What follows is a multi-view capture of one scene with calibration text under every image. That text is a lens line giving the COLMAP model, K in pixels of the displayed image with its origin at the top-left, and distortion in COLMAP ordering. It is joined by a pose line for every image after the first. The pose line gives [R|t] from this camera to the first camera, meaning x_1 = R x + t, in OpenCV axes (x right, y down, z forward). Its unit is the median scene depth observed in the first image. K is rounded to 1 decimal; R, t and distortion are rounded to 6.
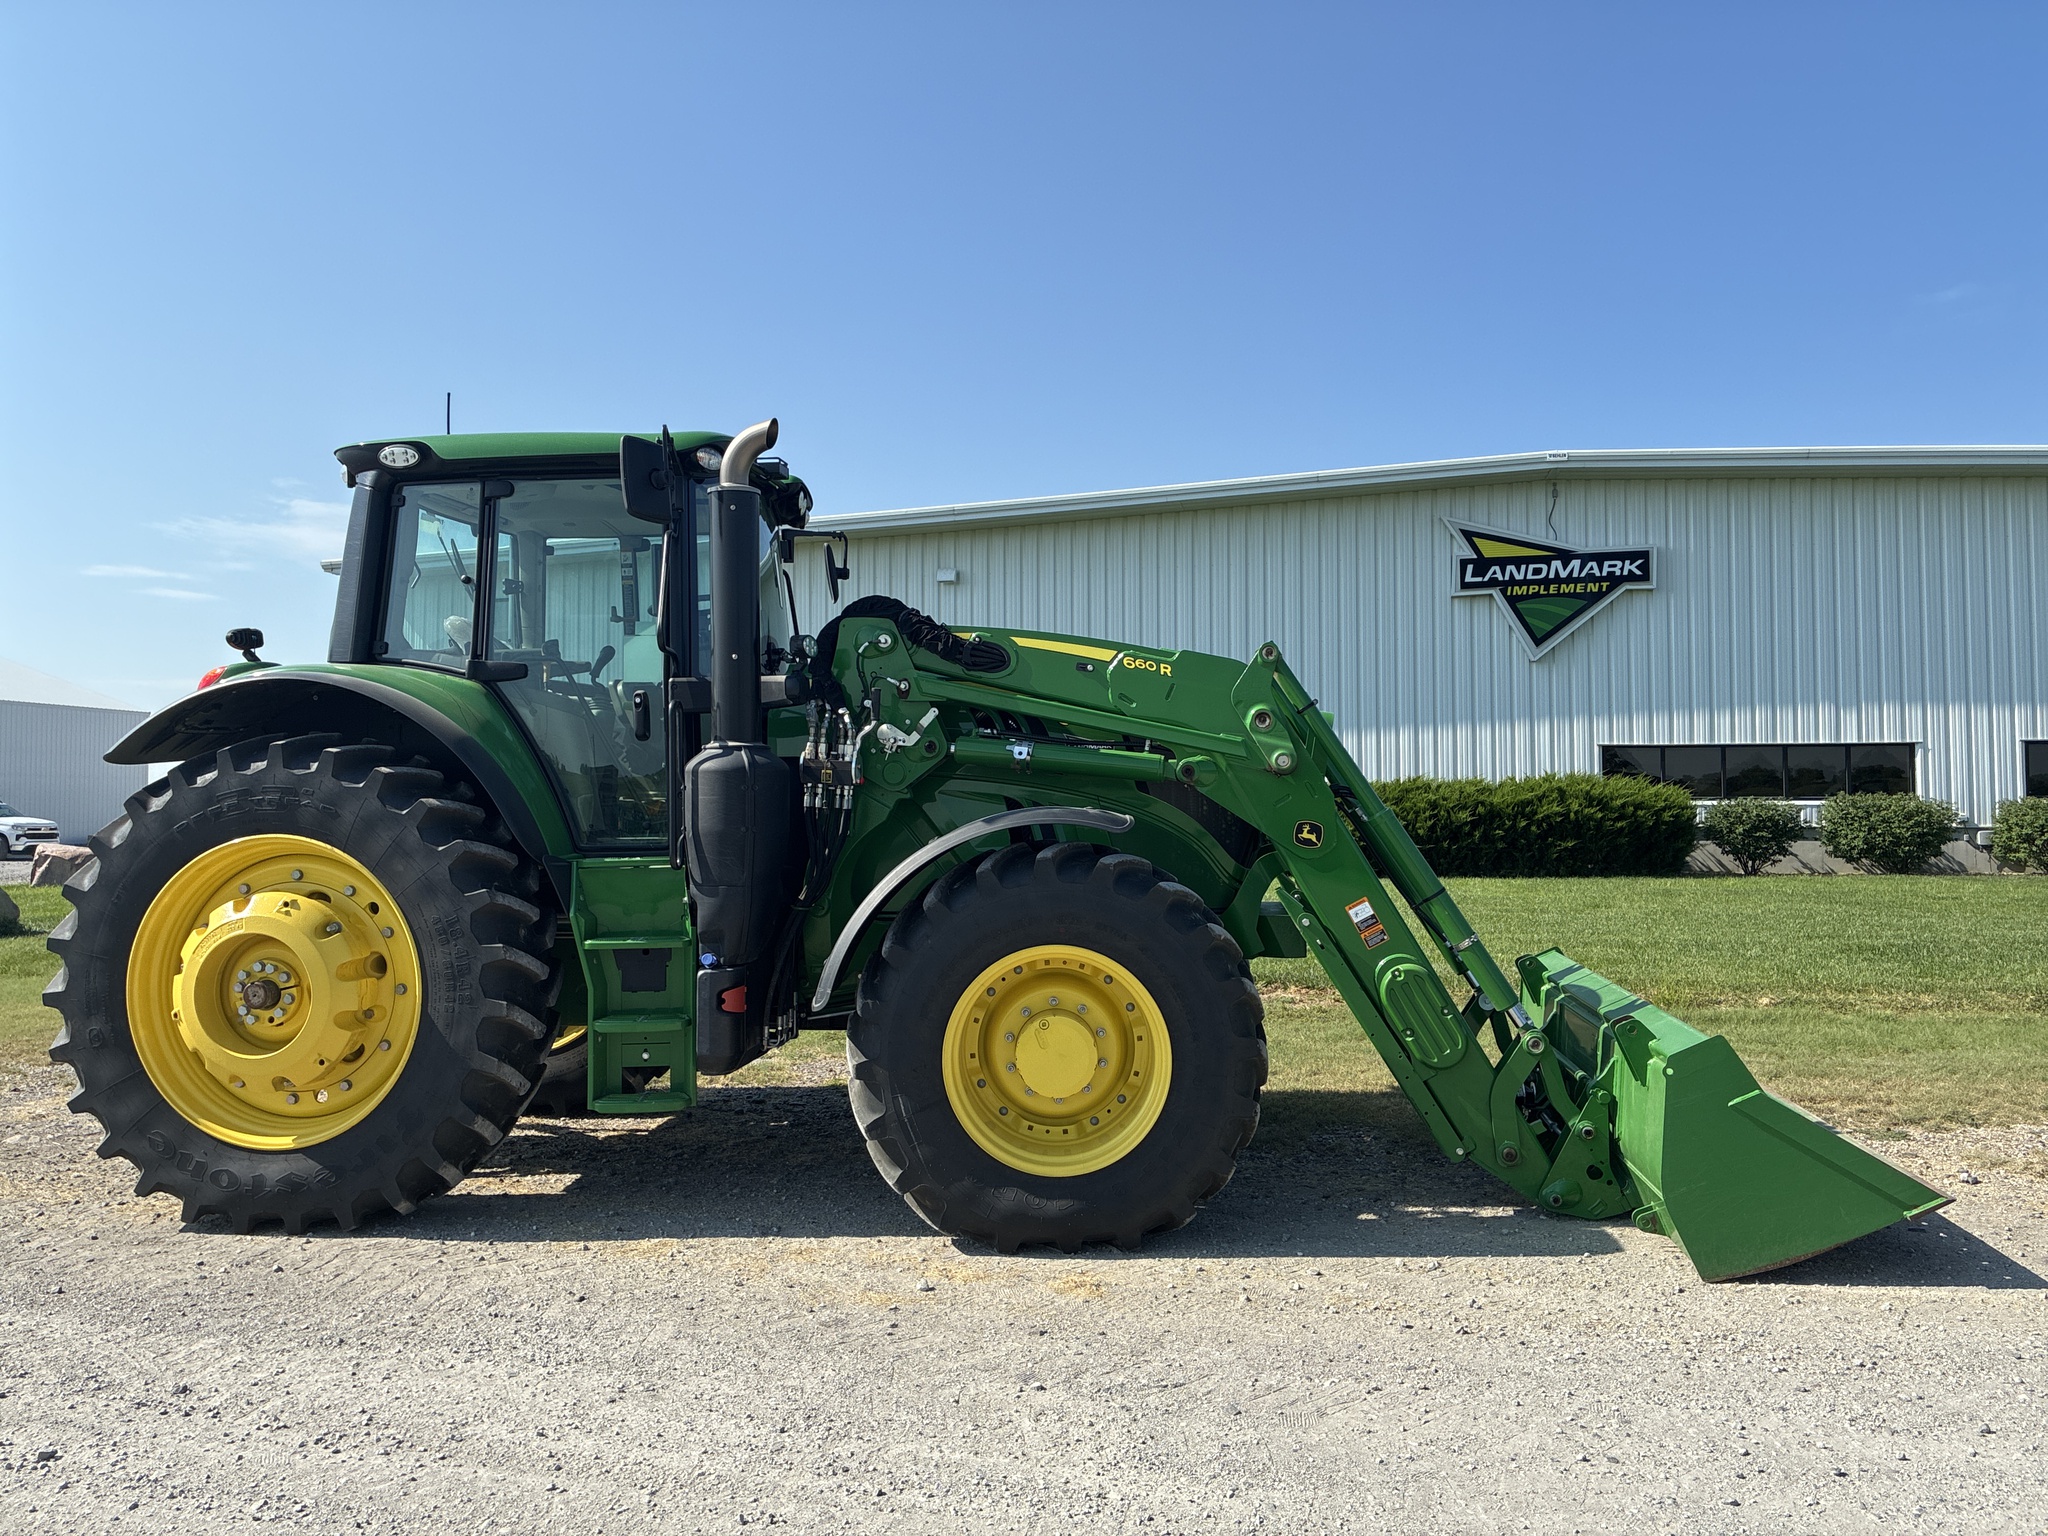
lens RADIAL K [[1617.6, 0, 1033.8], [0, 1617.6, 761.4], [0, 0, 1]] dist [0.010929, -0.002485]
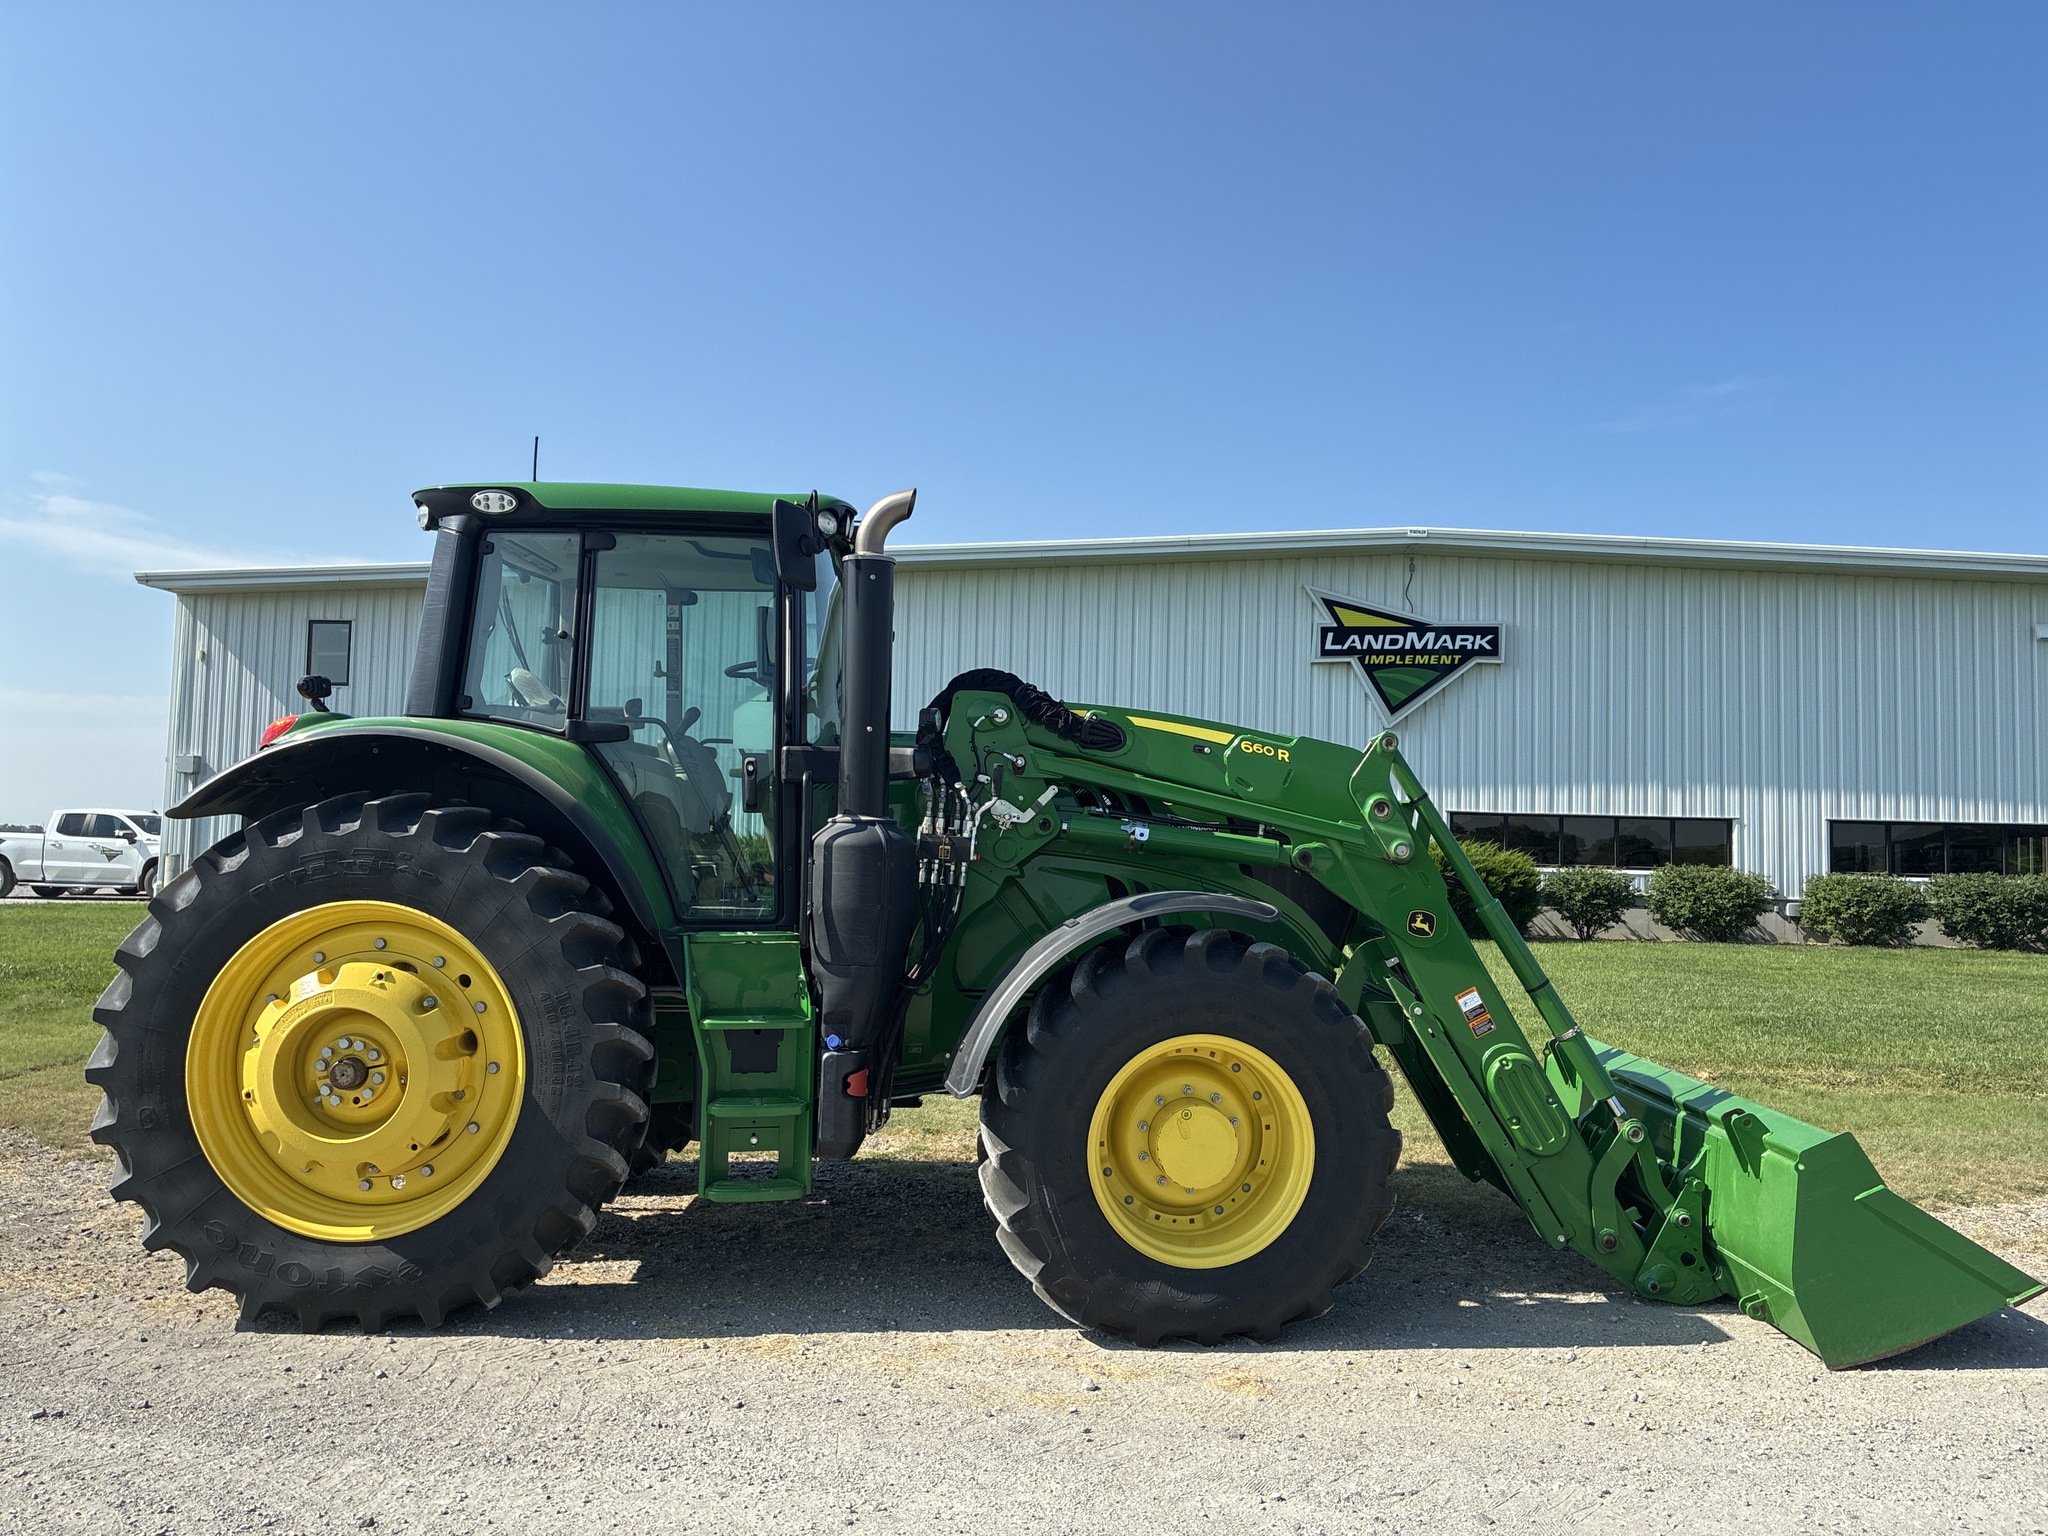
lens RADIAL K [[1617.6, 0, 1033.8], [0, 1617.6, 761.4], [0, 0, 1]] dist [0.010929, -0.002485]
pose [[0.991297, 0.034217, 0.127117, -0.203397], [-0.030855, 0.999122, -0.028327, -0.020105], [-0.127974, 0.024158, 0.991483, 0.023093]]
